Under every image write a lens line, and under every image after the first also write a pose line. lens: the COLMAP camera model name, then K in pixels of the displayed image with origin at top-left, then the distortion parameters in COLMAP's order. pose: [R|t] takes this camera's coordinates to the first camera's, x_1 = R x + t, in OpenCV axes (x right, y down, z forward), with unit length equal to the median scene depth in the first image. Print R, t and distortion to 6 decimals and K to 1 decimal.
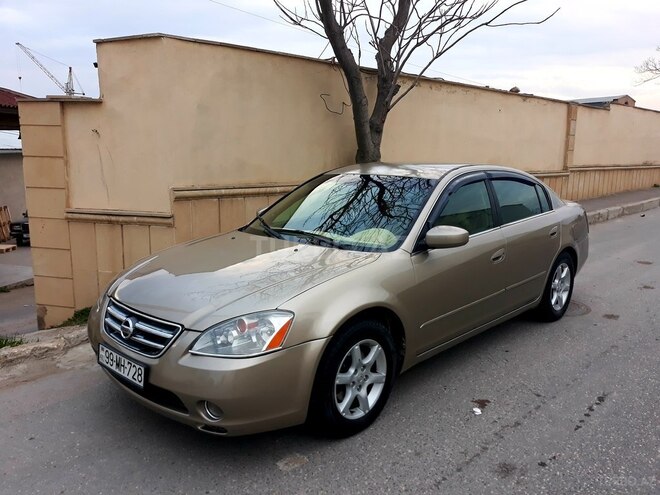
lens RADIAL K [[542.6, 0, 330.5], [0, 542.6, 247.8], [0, 0, 1]] dist [0.001951, -0.022833]
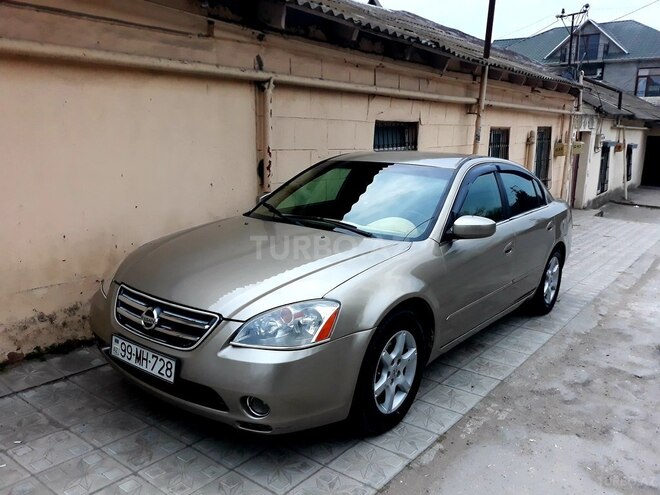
lens RADIAL K [[542.6, 0, 329.6], [0, 542.6, 244.9], [0, 0, 1]] dist [0.001951, -0.022833]
pose [[0.993481, 0.018961, 0.112412, -0.166457], [-0.019504, 0.999803, 0.003725, 0.015005], [-0.112319, -0.005893, 0.993655, 0.058173]]
